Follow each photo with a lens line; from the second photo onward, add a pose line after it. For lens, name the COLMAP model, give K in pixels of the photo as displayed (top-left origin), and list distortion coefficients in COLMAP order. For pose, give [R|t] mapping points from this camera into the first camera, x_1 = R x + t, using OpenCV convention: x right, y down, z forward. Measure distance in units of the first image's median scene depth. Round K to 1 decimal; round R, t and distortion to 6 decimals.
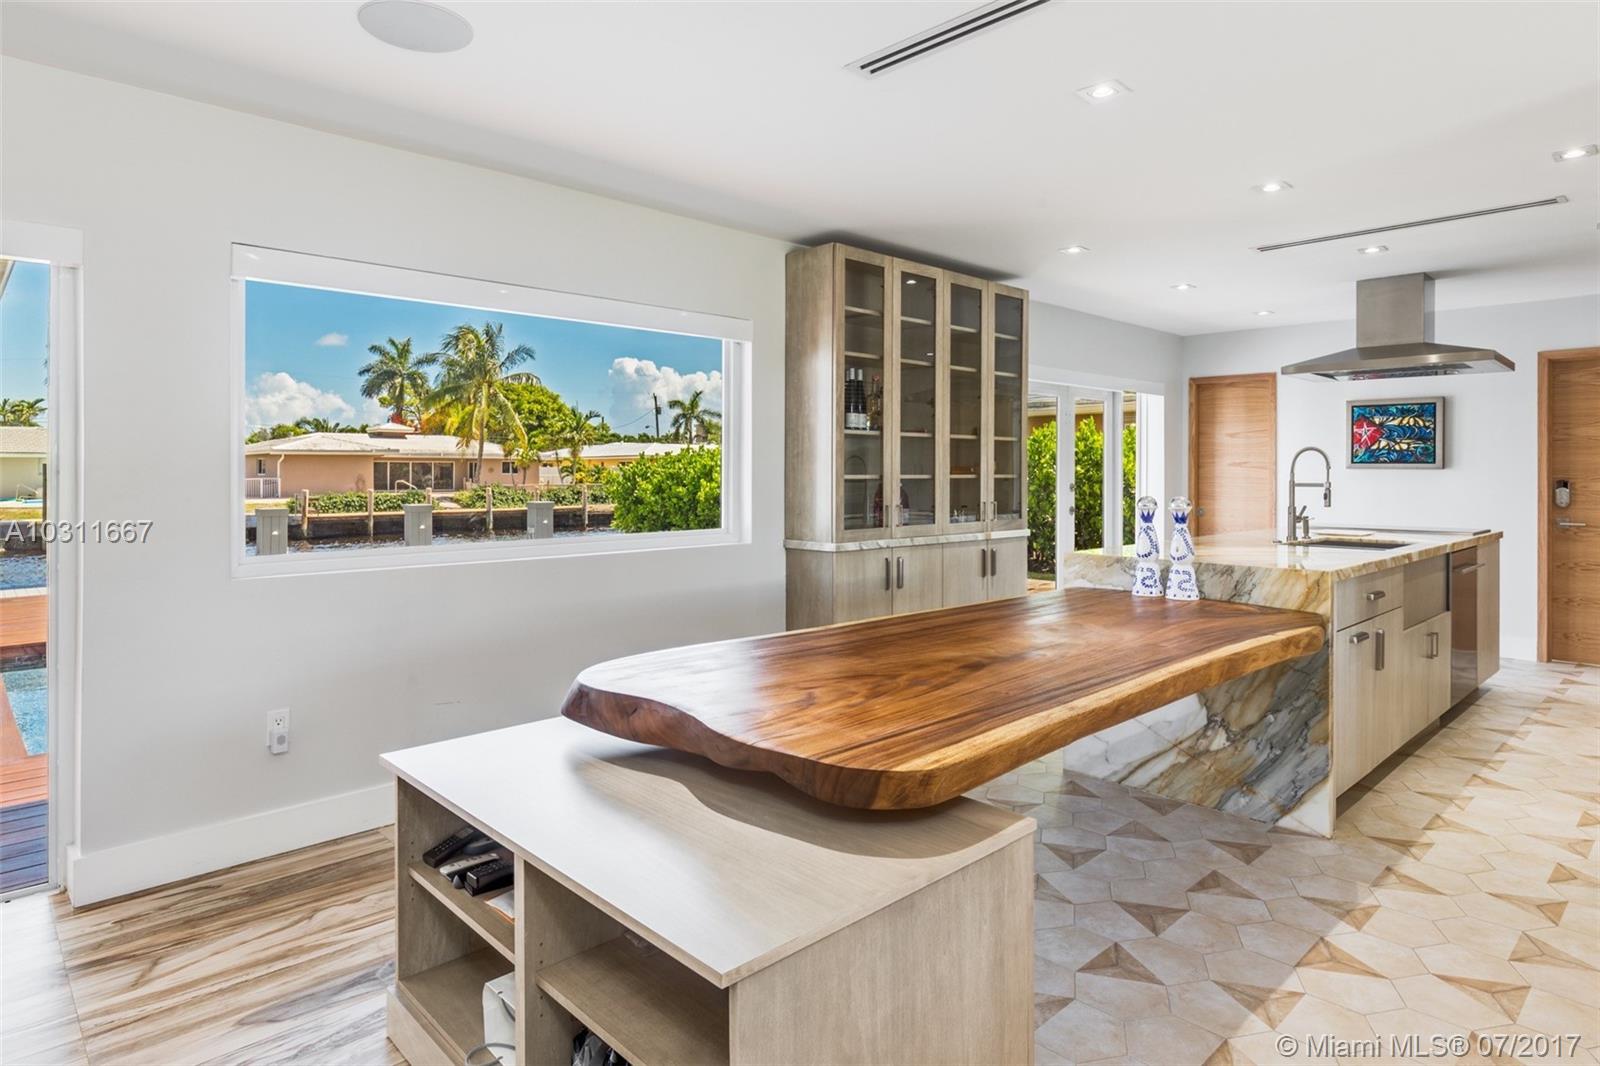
lens RADIAL K [[916.6, 0, 846.0], [0, 916.6, 472.8], [0, 0, 1]] dist [0.001451, -0.000278]
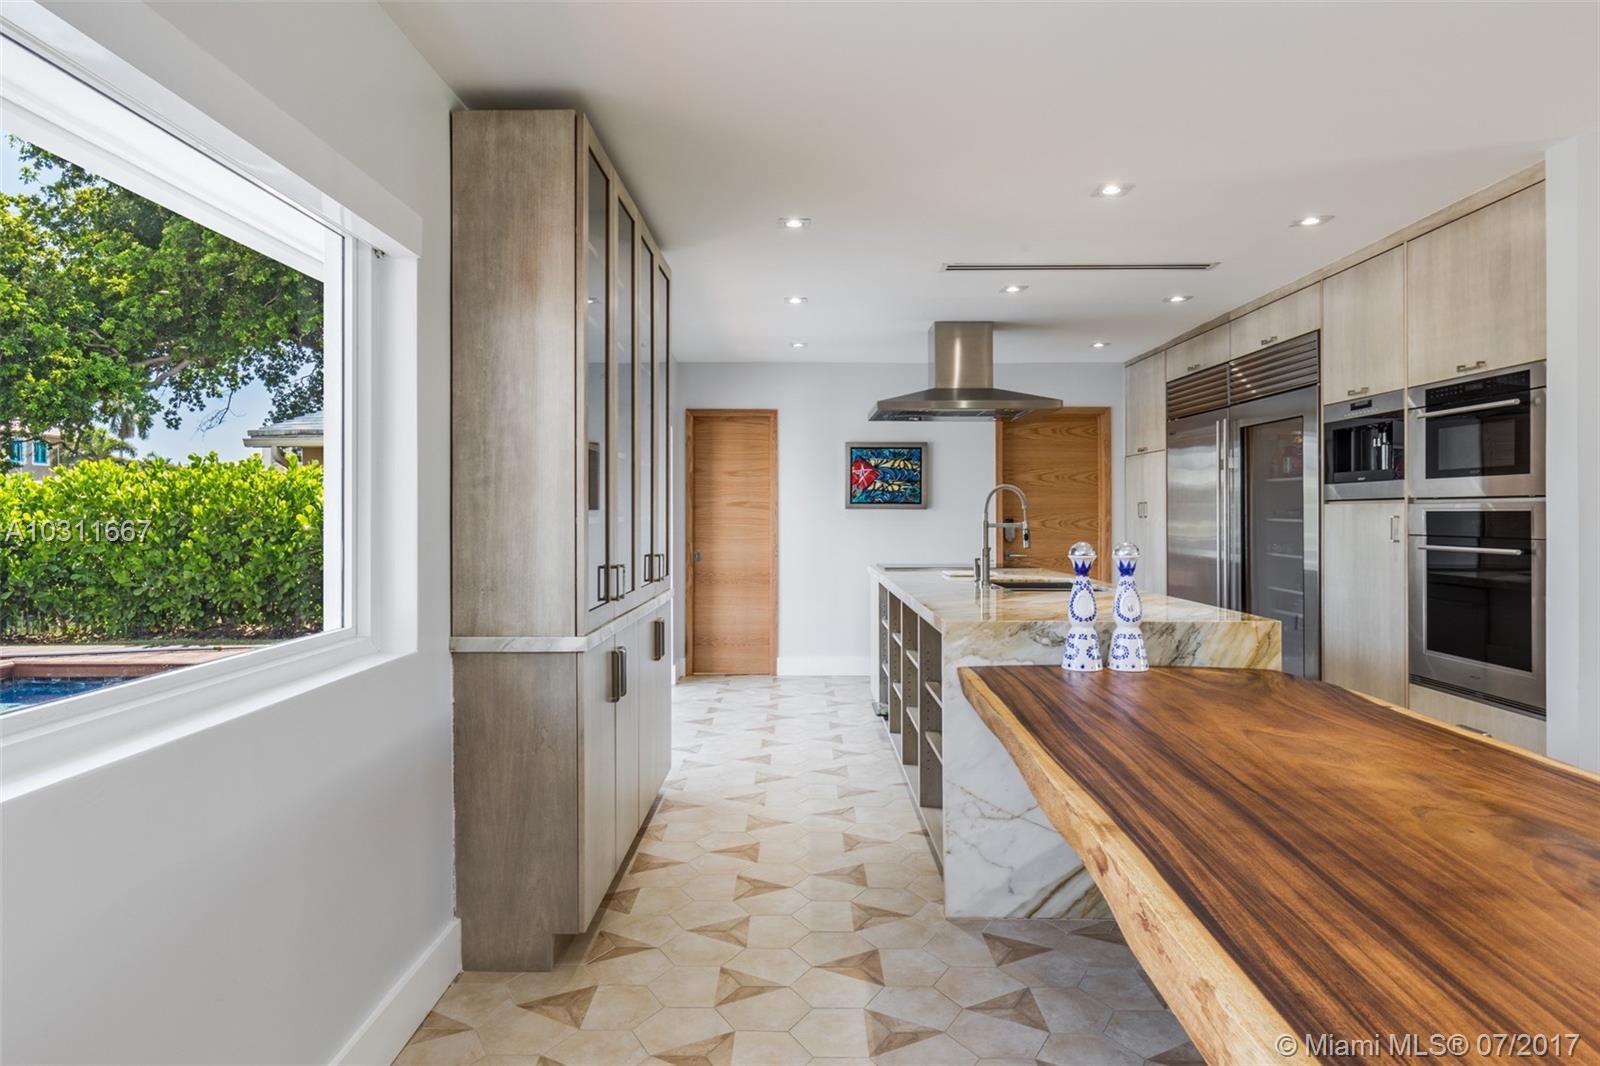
lens RADIAL K [[910.1, 0, 792.4], [0, 910.1, 513.5], [0, 0, 1]] dist [0.003045, 0.000346]
pose [[0.714345, -0.002157, 0.699791, -0.259043], [0.002439, 0.999997, 0.000592, 0.000013], [-0.699790, 0.001284, 0.714348, 0.410943]]
